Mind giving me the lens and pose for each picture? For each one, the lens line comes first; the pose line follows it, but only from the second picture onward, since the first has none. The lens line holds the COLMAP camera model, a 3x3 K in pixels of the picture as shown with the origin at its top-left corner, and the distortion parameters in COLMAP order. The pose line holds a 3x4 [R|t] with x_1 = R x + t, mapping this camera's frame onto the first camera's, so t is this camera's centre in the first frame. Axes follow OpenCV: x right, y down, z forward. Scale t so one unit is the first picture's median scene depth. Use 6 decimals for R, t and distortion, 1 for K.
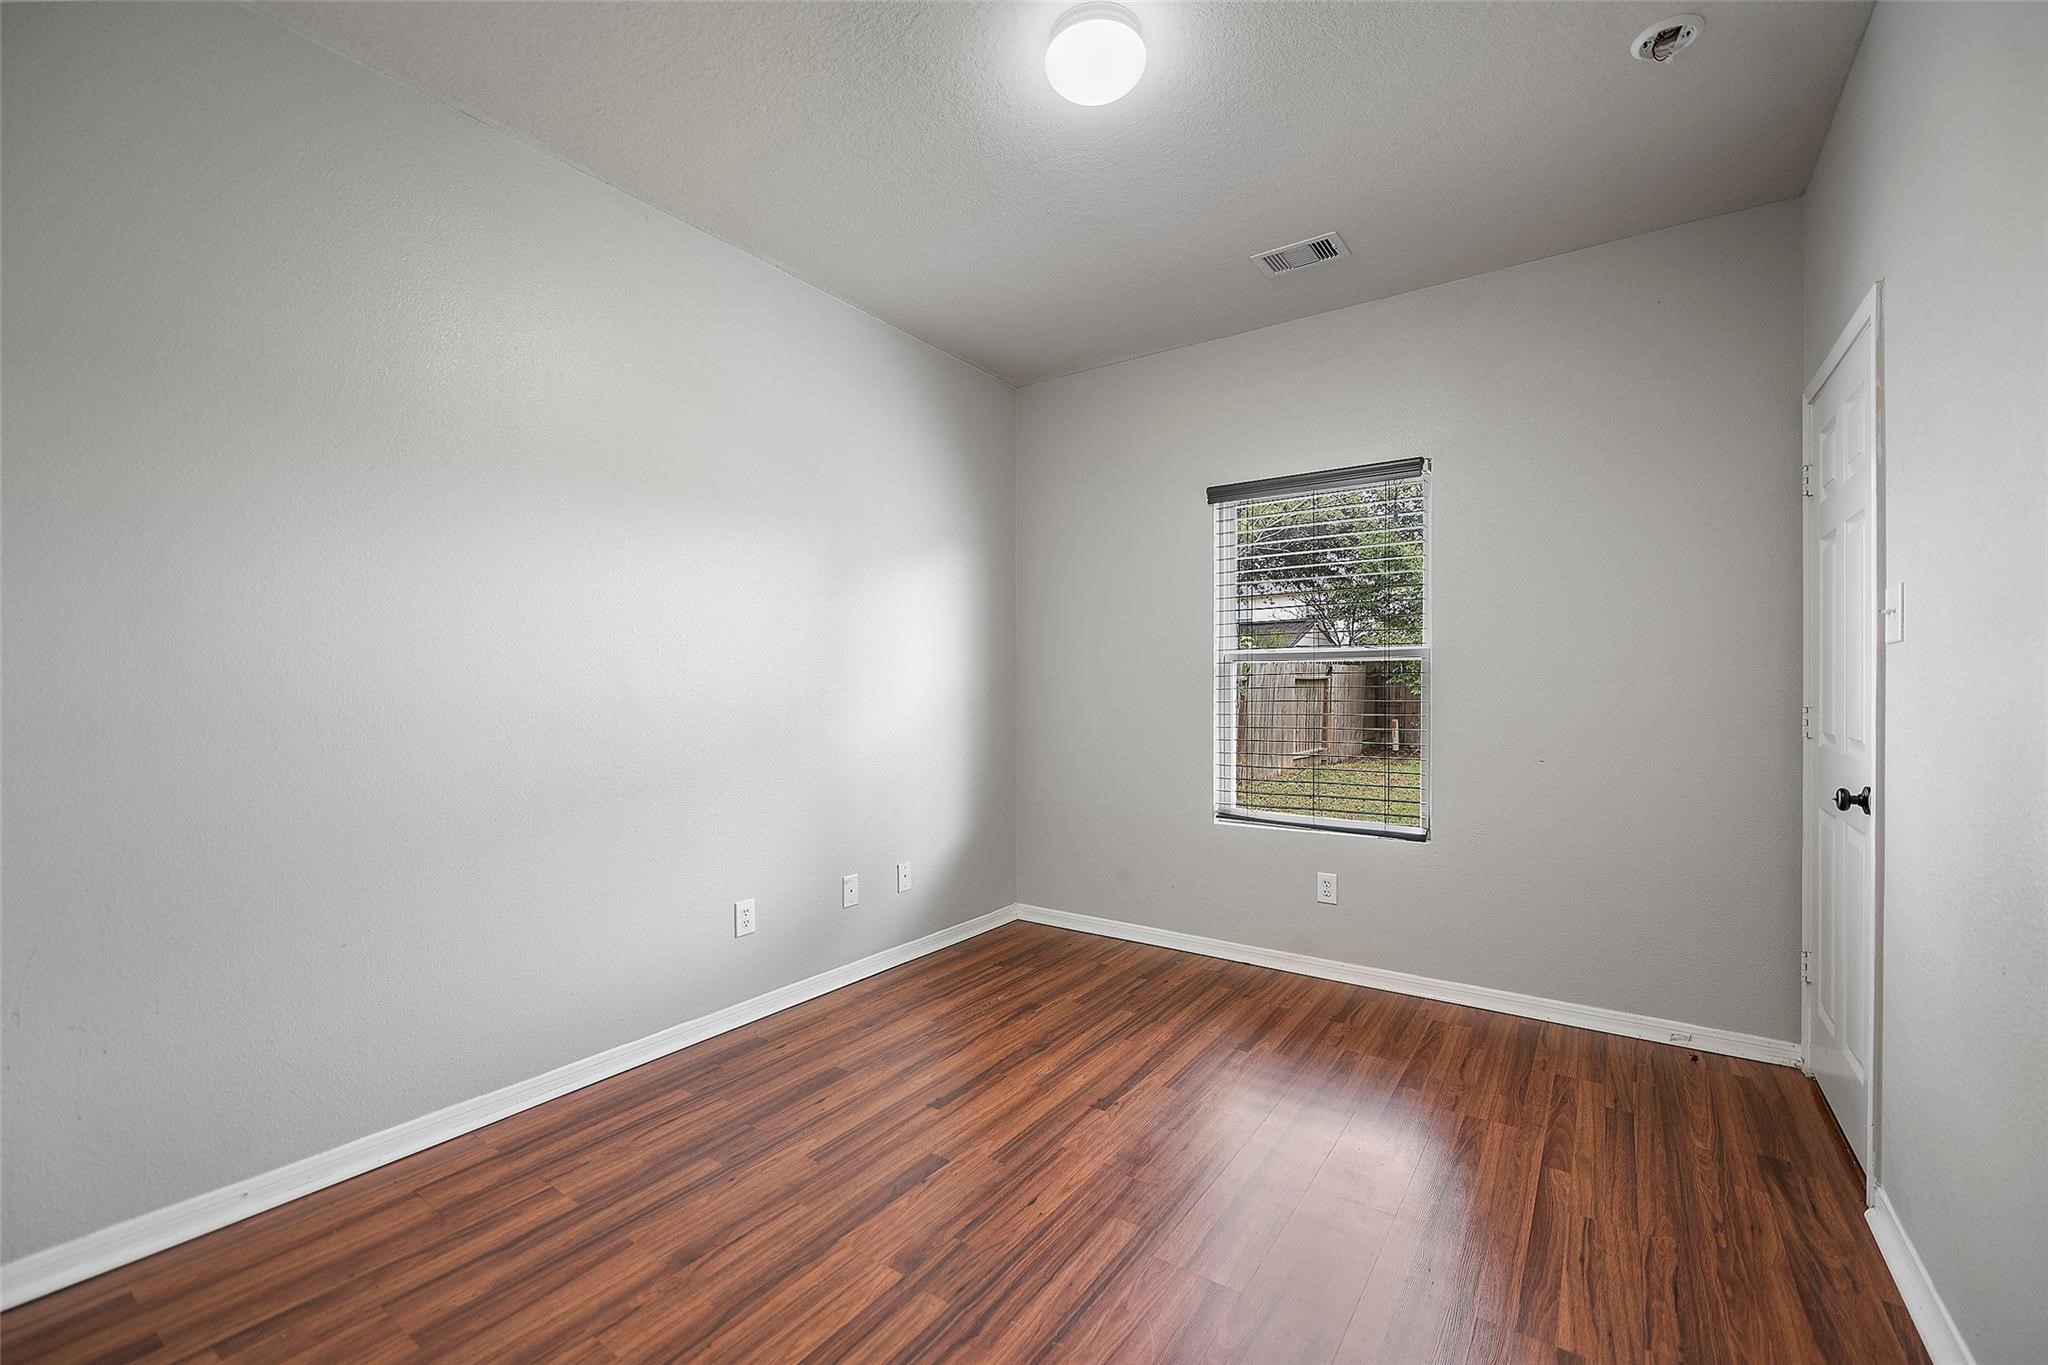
lens RADIAL K [[843.7, 0, 1024.0], [0, 843.7, 682.5], [0, 0, 1]] dist [-0.000043, -0.000235]
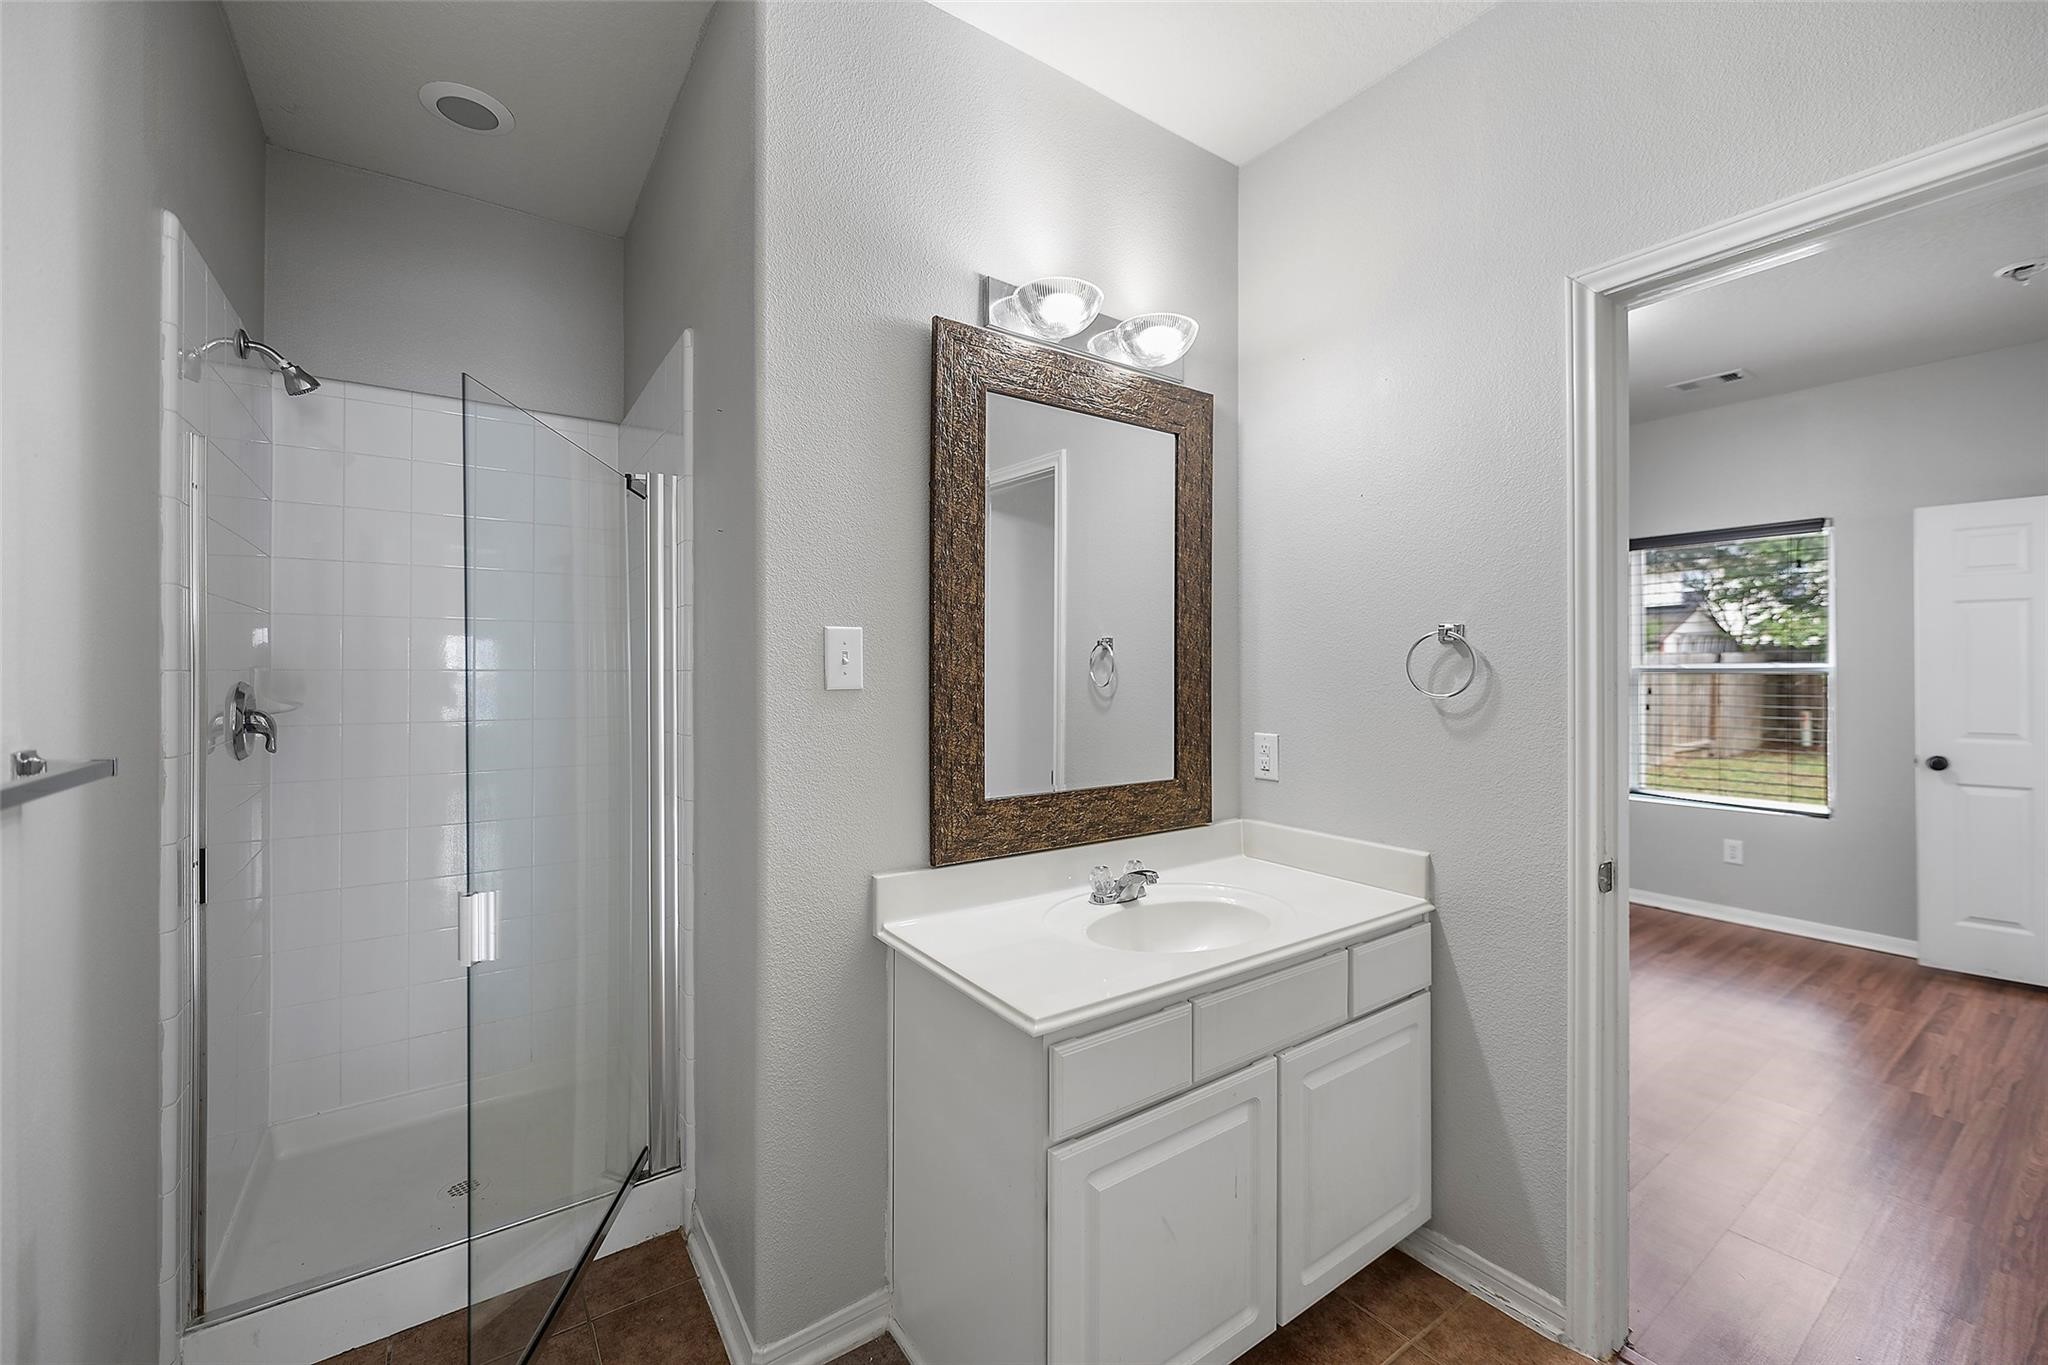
lens RADIAL K [[824.7, 0, 1032.5], [0, 824.7, 667.2], [0, 0, 1]] dist [-0.000268, -0.000155]
pose [[0.942610, -0.004774, -0.333861, -0.333404], [0.005463, 0.999984, 0.001125, -0.066486], [0.333851, -0.002884, 0.942622, -0.793297]]
